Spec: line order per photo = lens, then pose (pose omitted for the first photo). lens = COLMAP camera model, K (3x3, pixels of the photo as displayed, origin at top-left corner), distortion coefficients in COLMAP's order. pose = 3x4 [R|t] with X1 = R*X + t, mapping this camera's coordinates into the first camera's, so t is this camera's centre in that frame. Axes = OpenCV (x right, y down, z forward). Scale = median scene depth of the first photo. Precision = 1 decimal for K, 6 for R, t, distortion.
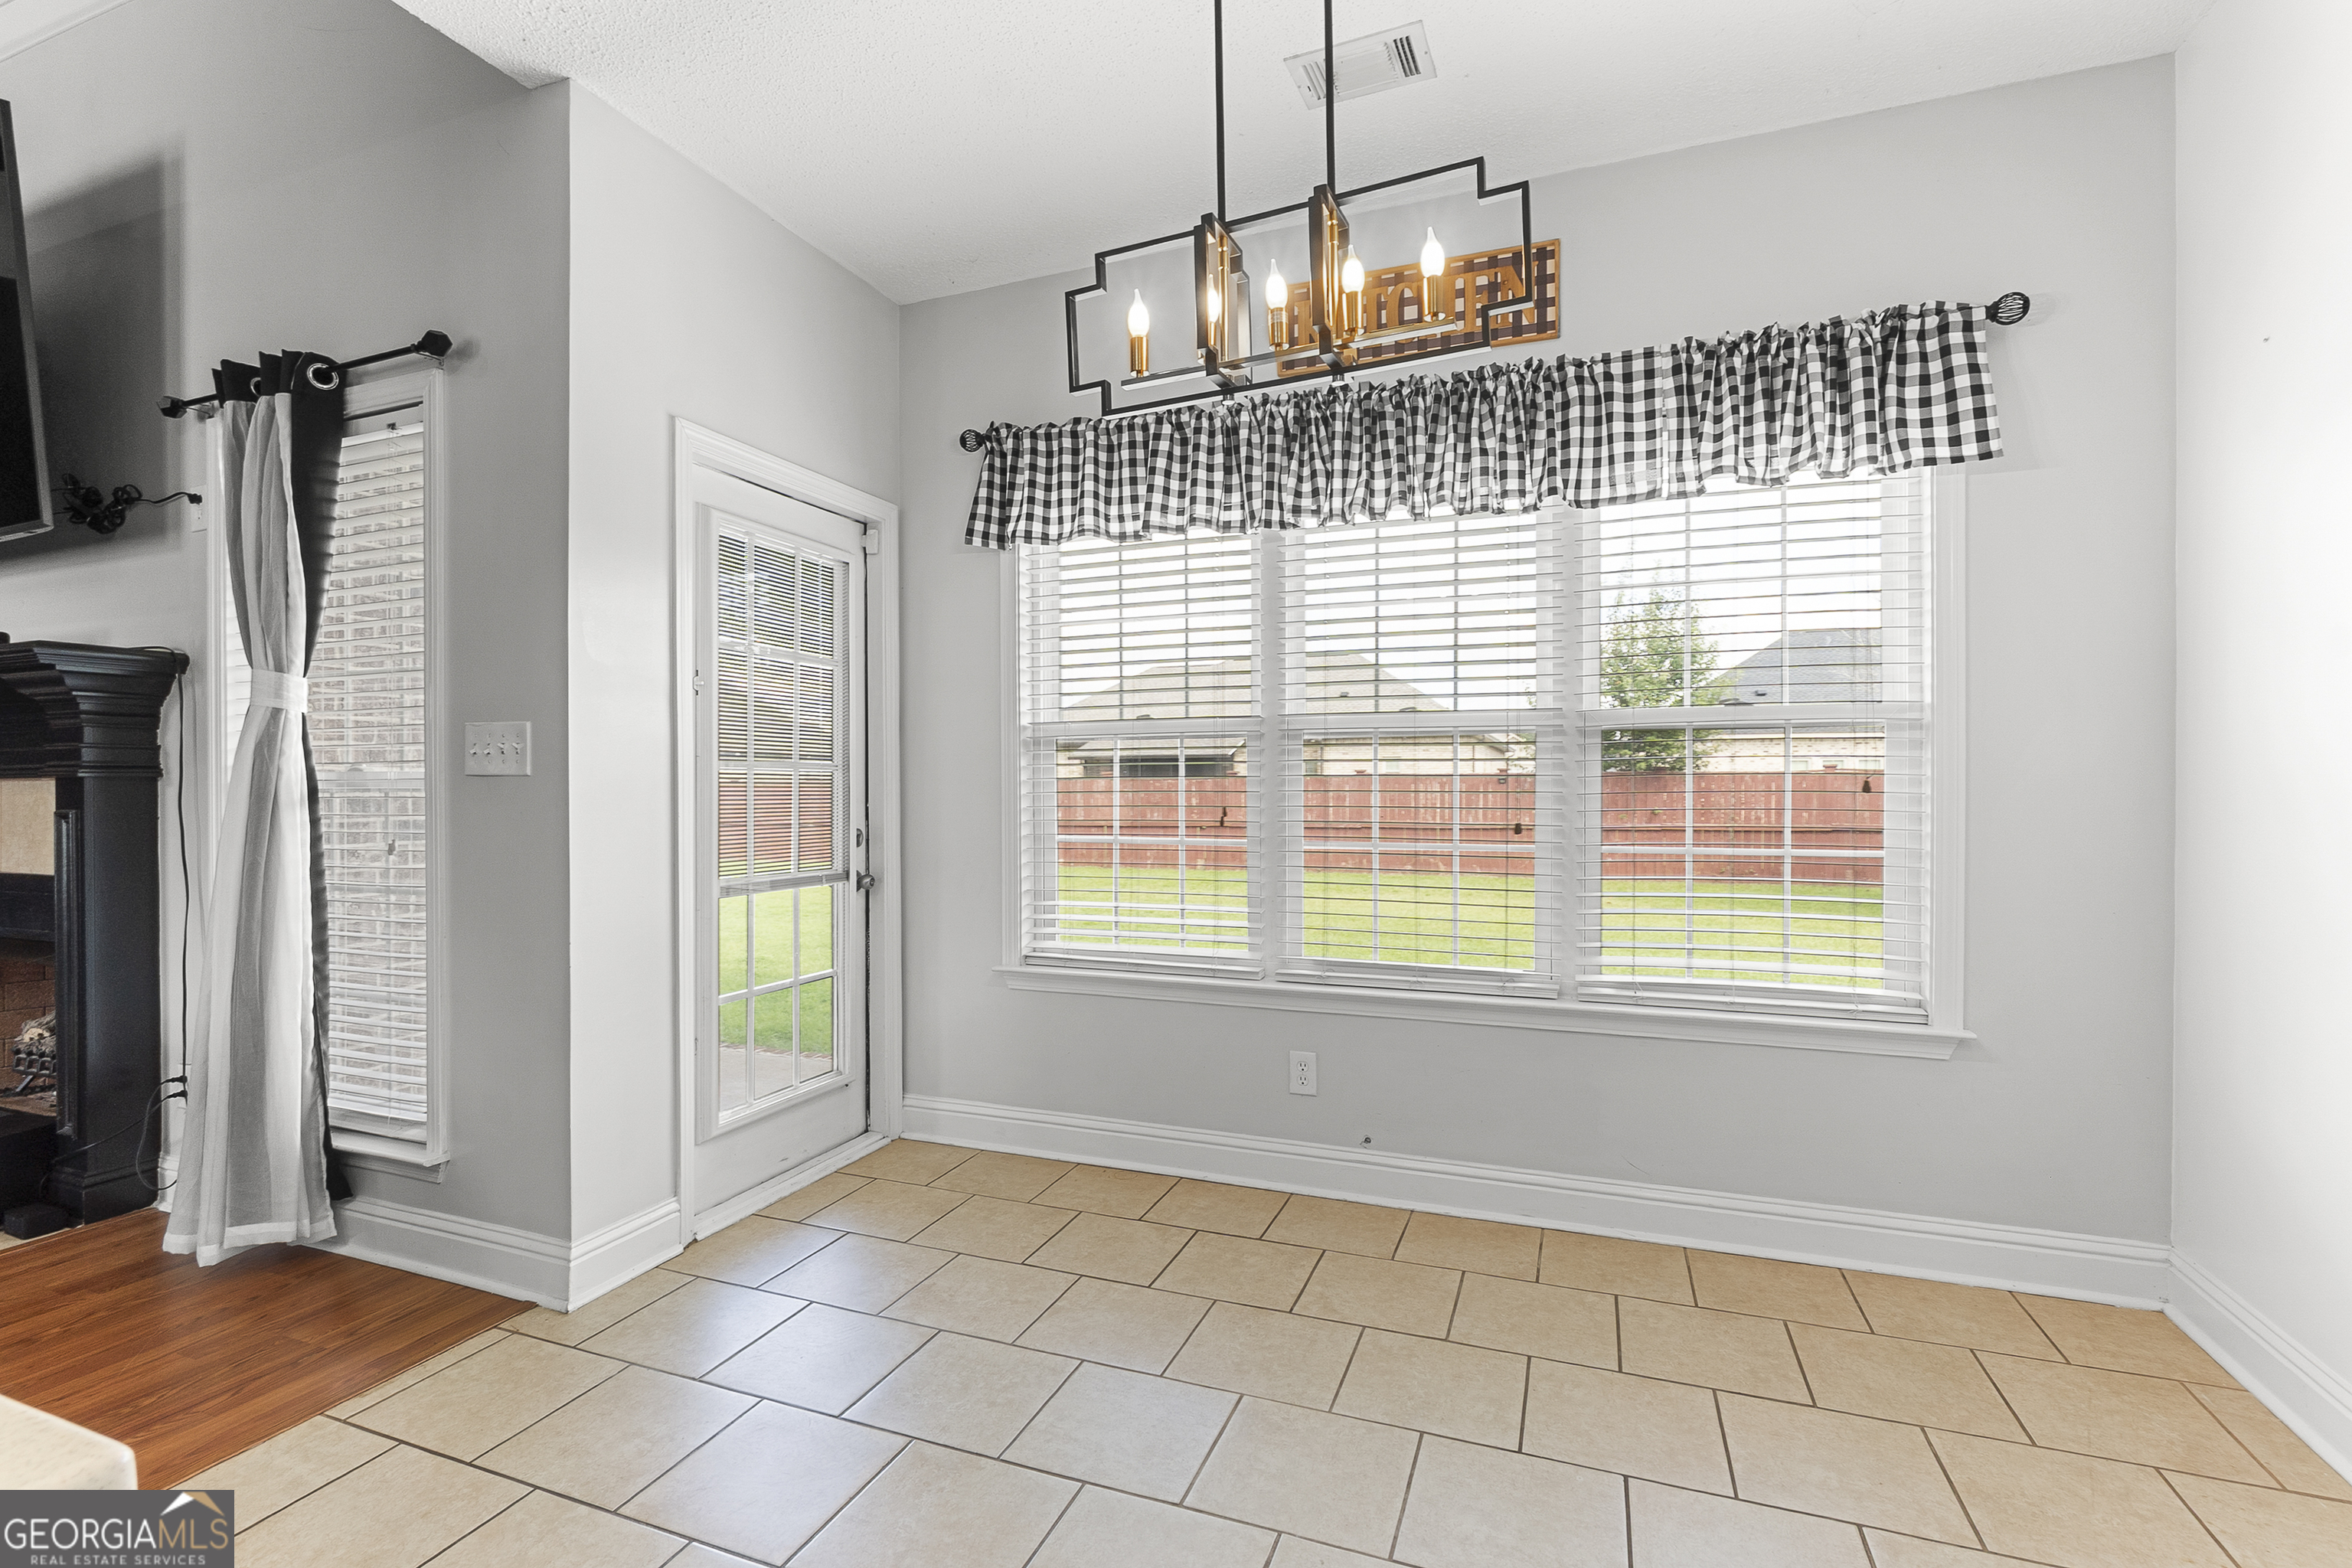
lens RADIAL K [[1050.8, 0, 1176.0], [0, 1050.8, 784.0], [0, 0, 1]] dist [-0.009663, 0.000212]
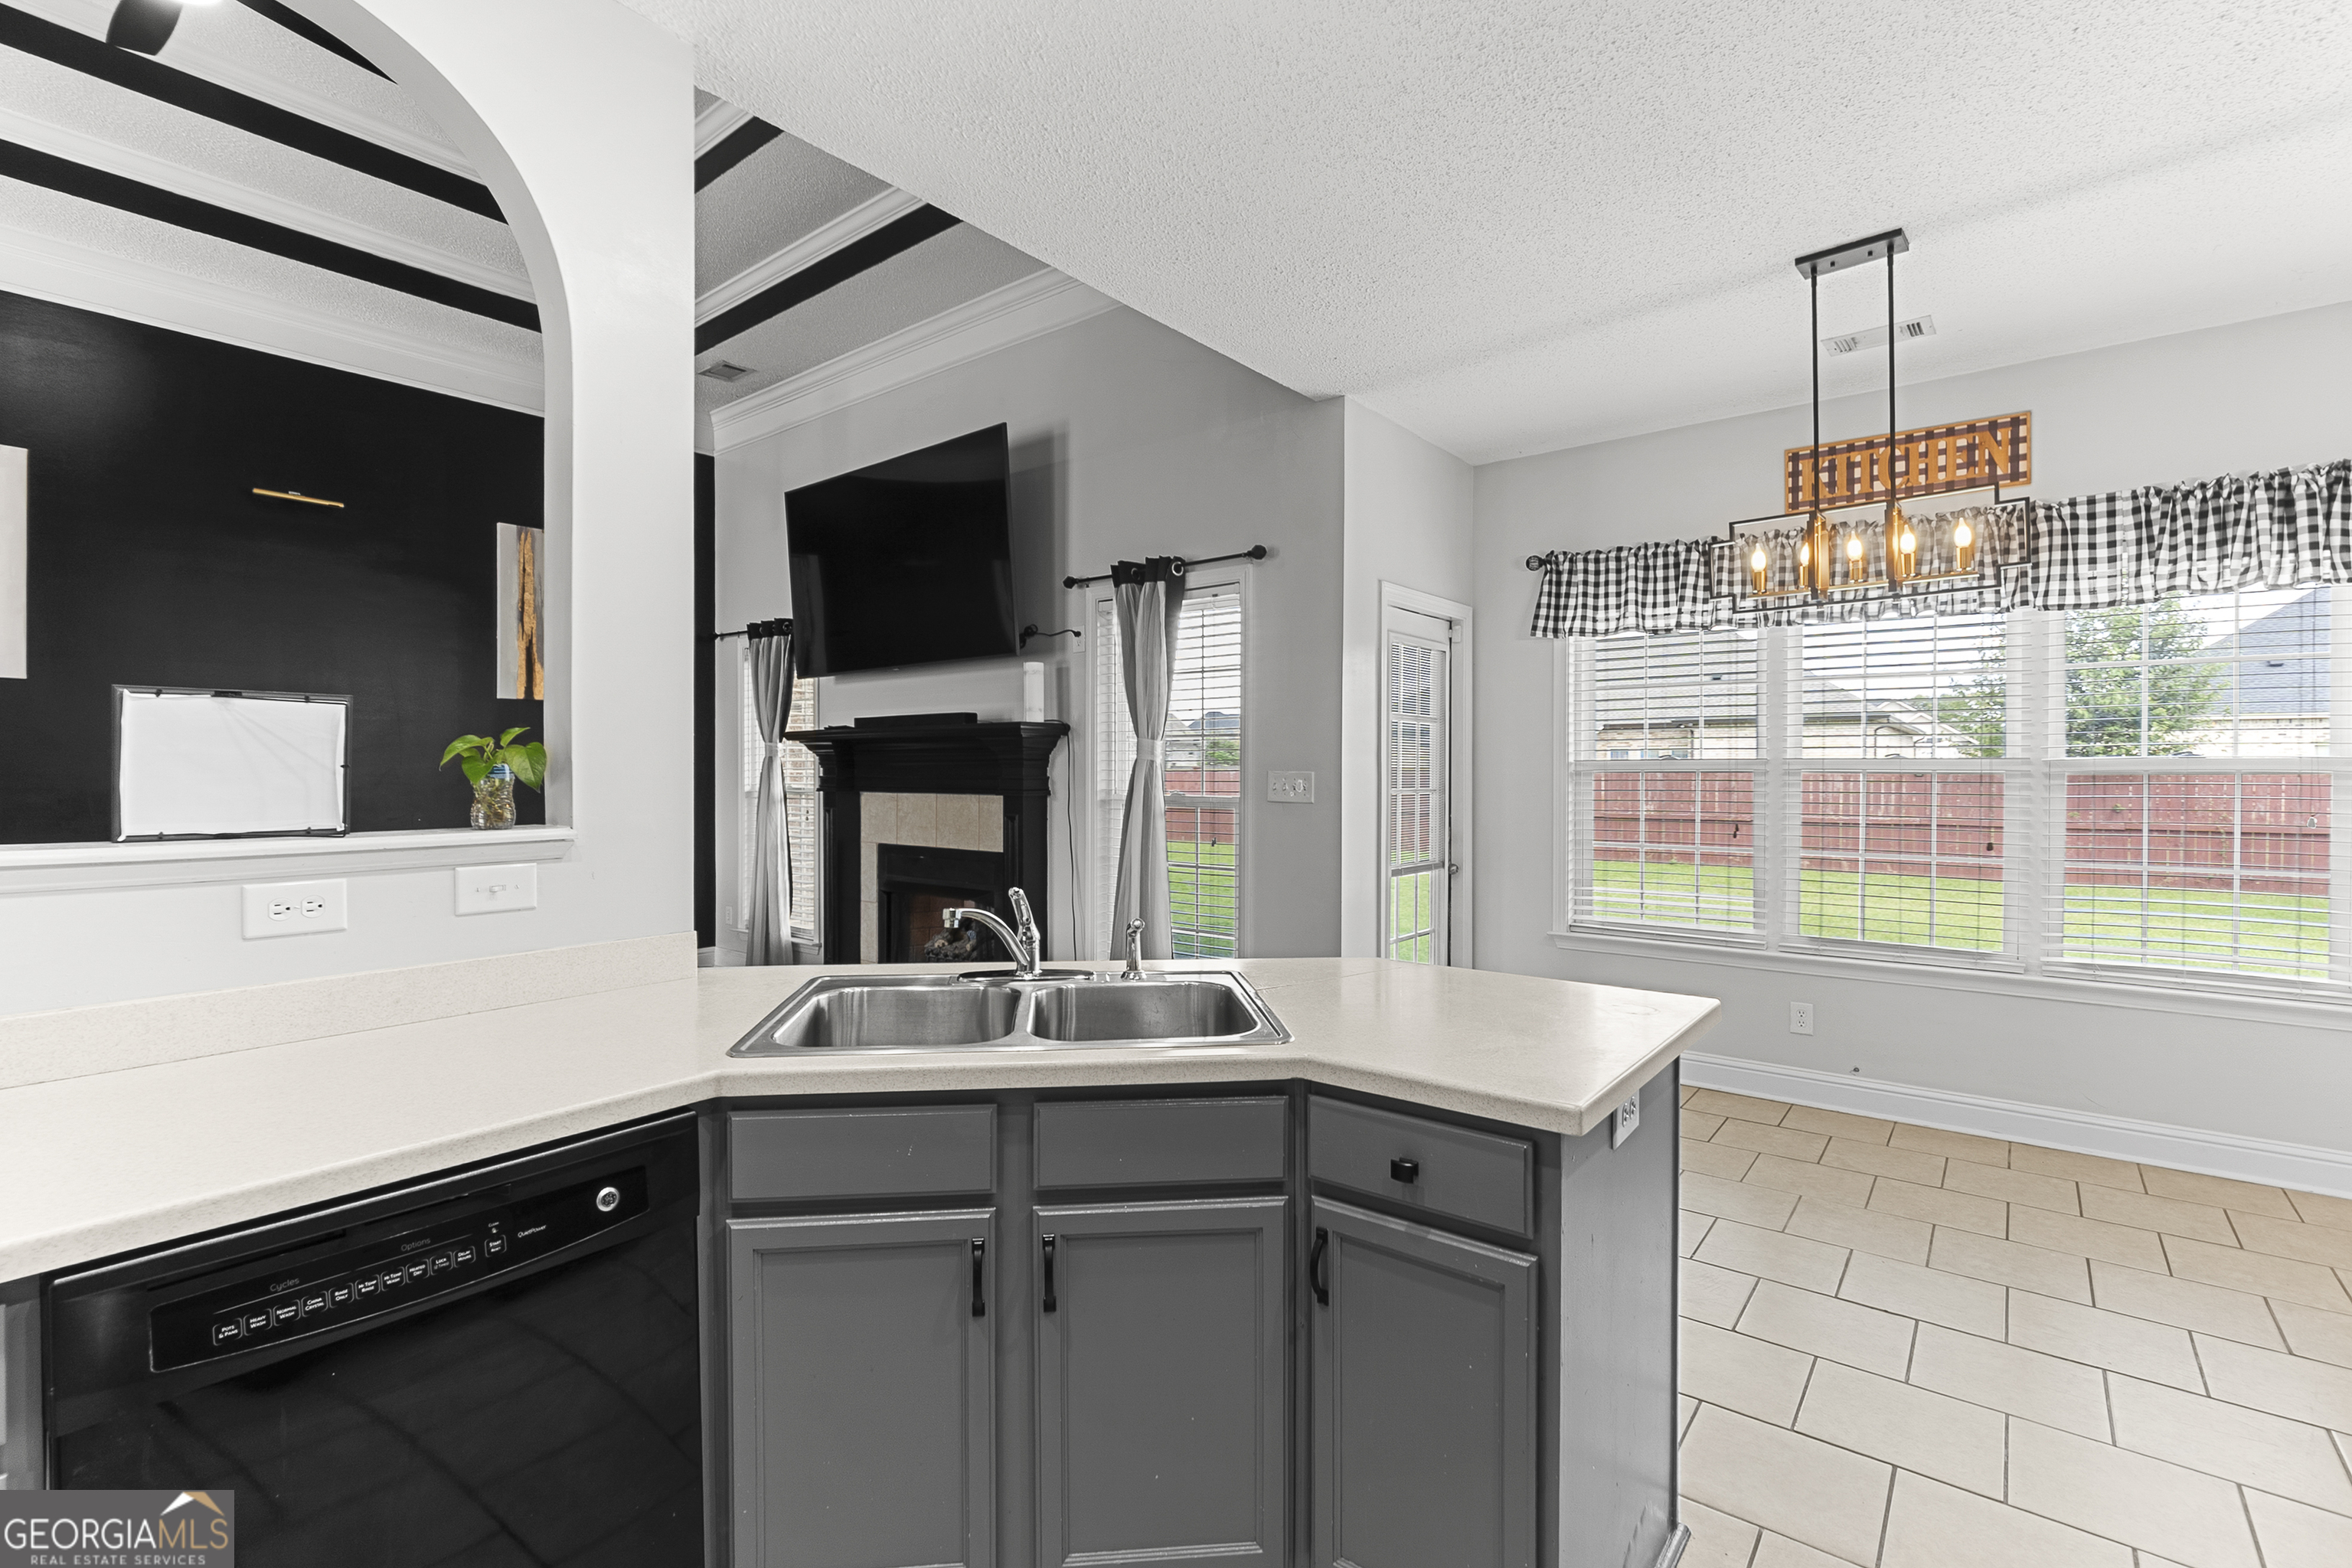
lens RADIAL K [[1048.1, 0, 1176.4], [0, 1048.1, 773.4], [0, 0, 1]] dist [-0.010965, 0.003593]
pose [[0.954102, 0.005087, -0.299440, -0.287801], [-0.003161, 0.999971, 0.006914, -0.060932], [0.299467, -0.005650, 0.954090, -0.628789]]
